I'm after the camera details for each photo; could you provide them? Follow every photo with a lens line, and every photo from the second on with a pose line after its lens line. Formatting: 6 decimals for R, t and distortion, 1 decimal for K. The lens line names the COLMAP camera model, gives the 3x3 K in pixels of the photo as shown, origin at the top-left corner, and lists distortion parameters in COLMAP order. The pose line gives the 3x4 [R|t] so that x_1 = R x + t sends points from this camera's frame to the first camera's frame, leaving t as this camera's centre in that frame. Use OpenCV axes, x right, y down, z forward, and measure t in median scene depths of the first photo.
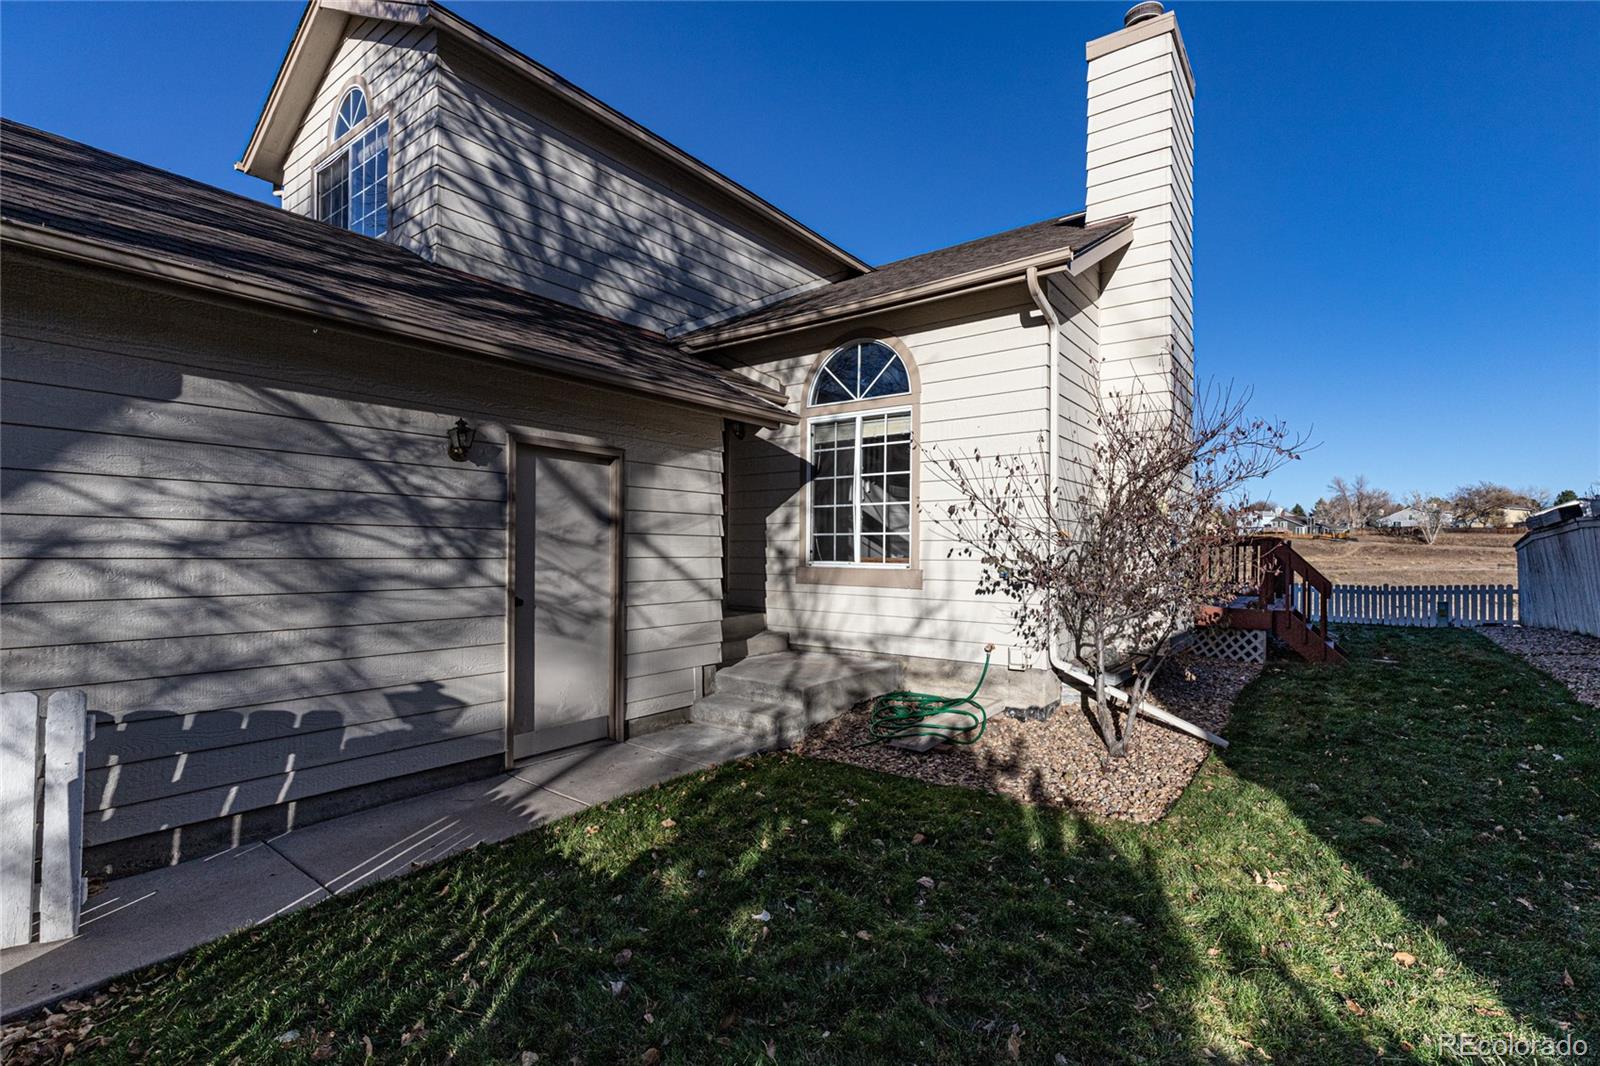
lens RADIAL K [[742.3, 0, 803.6], [0, 742.3, 536.8], [0, 0, 1]] dist [0.013351, -0.003898]
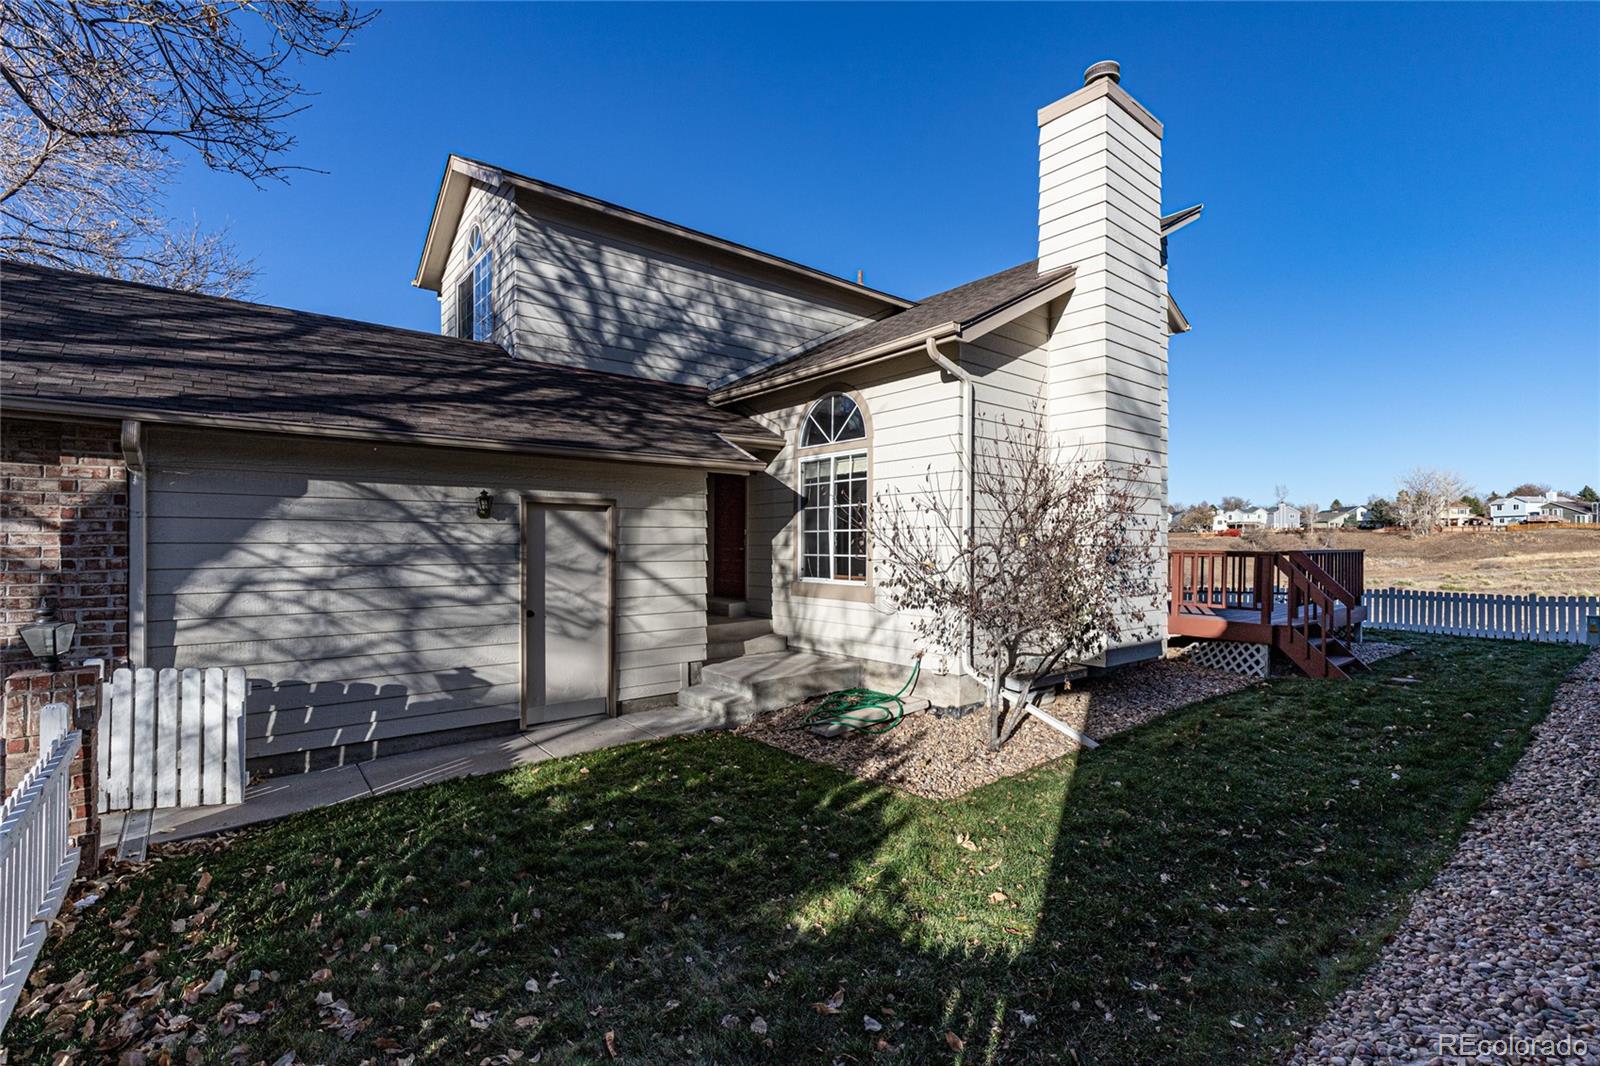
lens RADIAL K [[742.3, 0, 804.1], [0, 742.3, 527.9], [0, 0, 1]] dist [0.013351, -0.003898]
pose [[0.967488, -0.012373, -0.252614, 0.406558], [0.012253, 0.999923, -0.002050, -0.057096], [0.252620, -0.001112, 0.967565, -0.206262]]
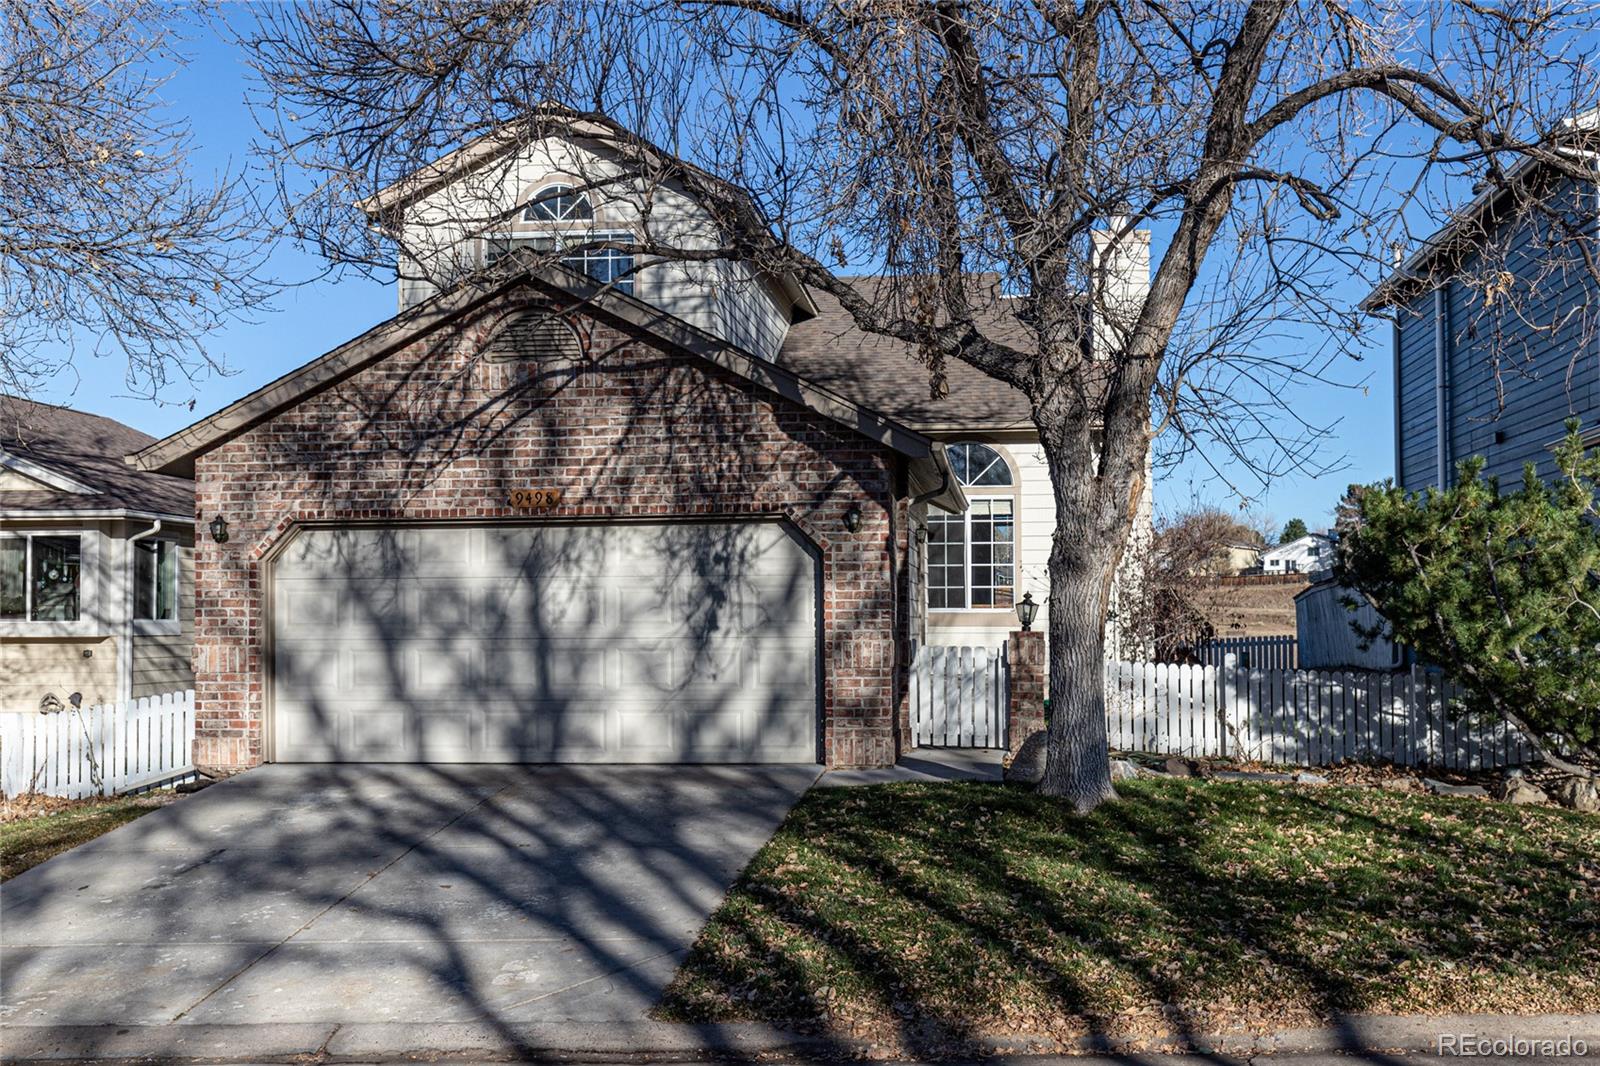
lens RADIAL K [[1589.7, 0, 808.4], [0, 1589.7, 534.0], [0, 0, 1]] dist [0.013744, 0.000000]
pose [[0.878422, 0.016287, 0.477609, -1.899763], [0.000755, 0.999370, -0.035470, 0.002628], [-0.477886, 0.031519, 0.877856, -1.685322]]
